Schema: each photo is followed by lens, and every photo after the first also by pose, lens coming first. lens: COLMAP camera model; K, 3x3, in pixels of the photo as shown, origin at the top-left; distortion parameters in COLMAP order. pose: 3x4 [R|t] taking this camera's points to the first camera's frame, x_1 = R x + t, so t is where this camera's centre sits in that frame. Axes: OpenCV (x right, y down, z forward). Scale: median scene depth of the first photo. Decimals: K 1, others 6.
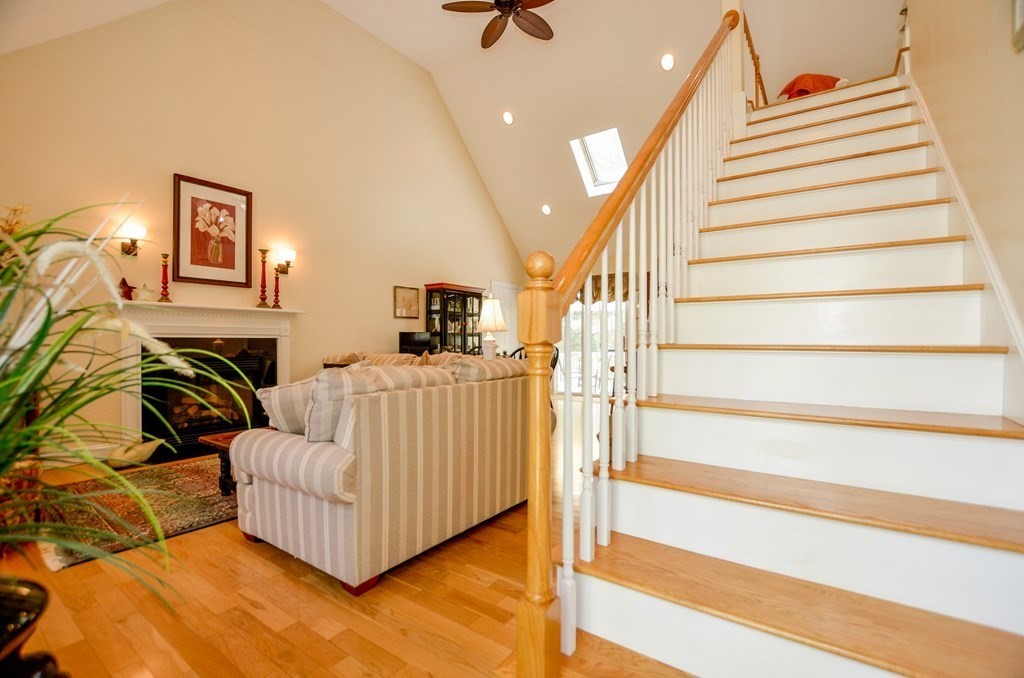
lens RADIAL K [[452.6, 0, 517.3], [0, 452.6, 343.7], [0, 0, 1]] dist [-0.027246, 0.001085]
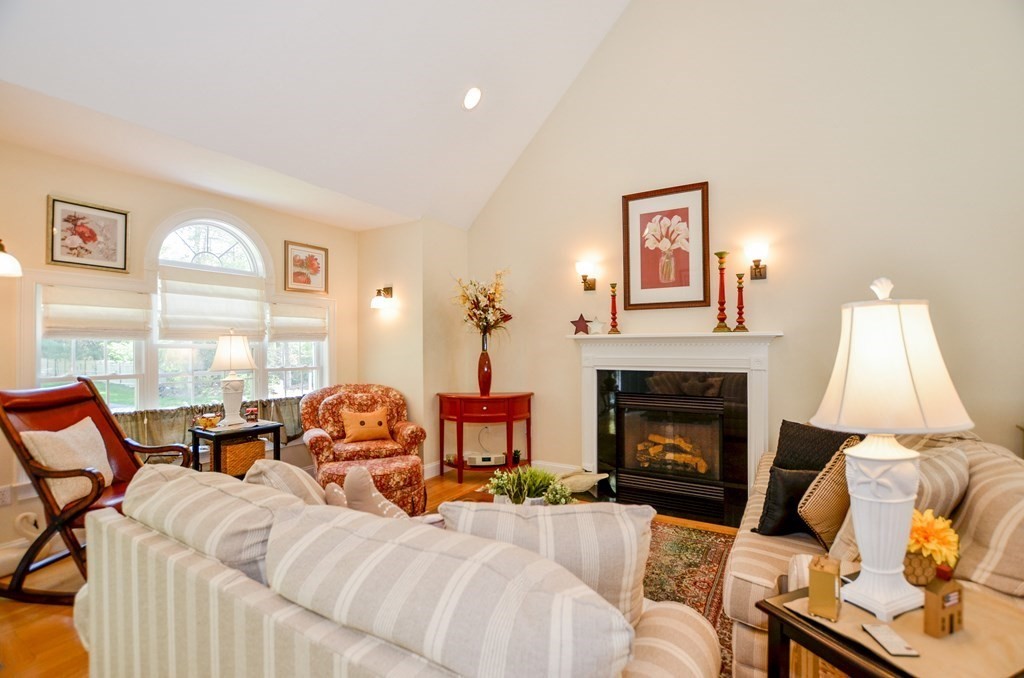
lens RADIAL K [[452.6, 0, 510.8], [0, 452.6, 345.3], [0, 0, 1]] dist [-0.027246, 0.001085]
pose [[0.053965, 0.002061, -0.998541, 0.161070], [-0.001536, 0.999997, 0.001981, -0.062759], [0.998542, 0.001426, 0.053968, 0.658625]]
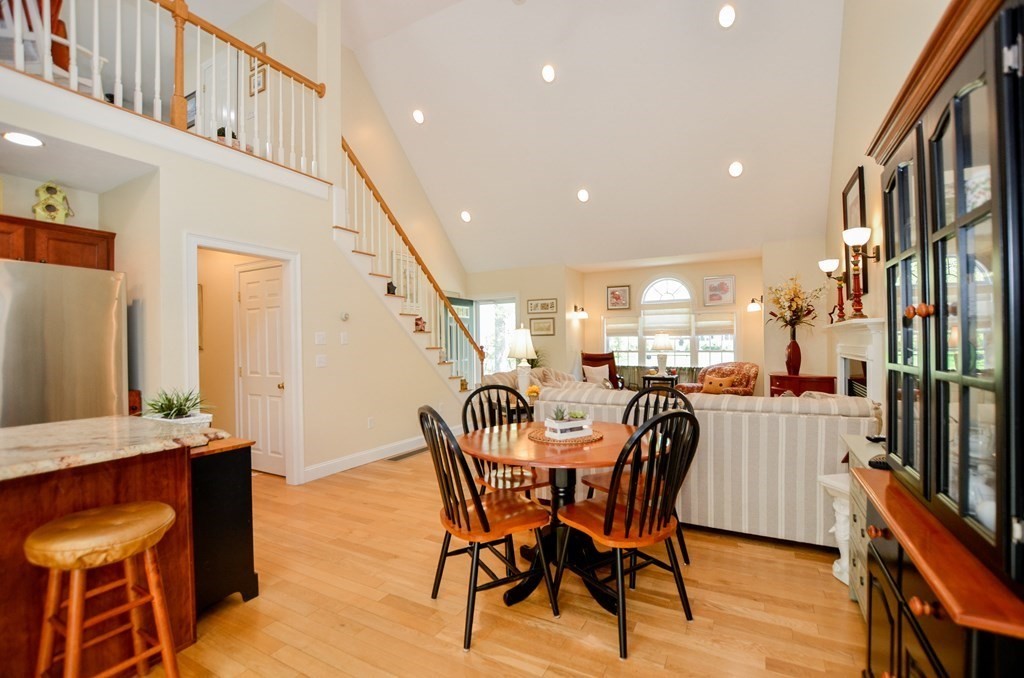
lens RADIAL K [[452.6, 0, 515.2], [0, 452.6, 340.5], [0, 0, 1]] dist [-0.027246, 0.001085]
pose [[-0.993909, 0.017804, -0.108756, 0.075650], [0.017590, 0.999841, 0.002931, -0.065775], [0.108791, 0.001000, -0.994064, 1.782150]]
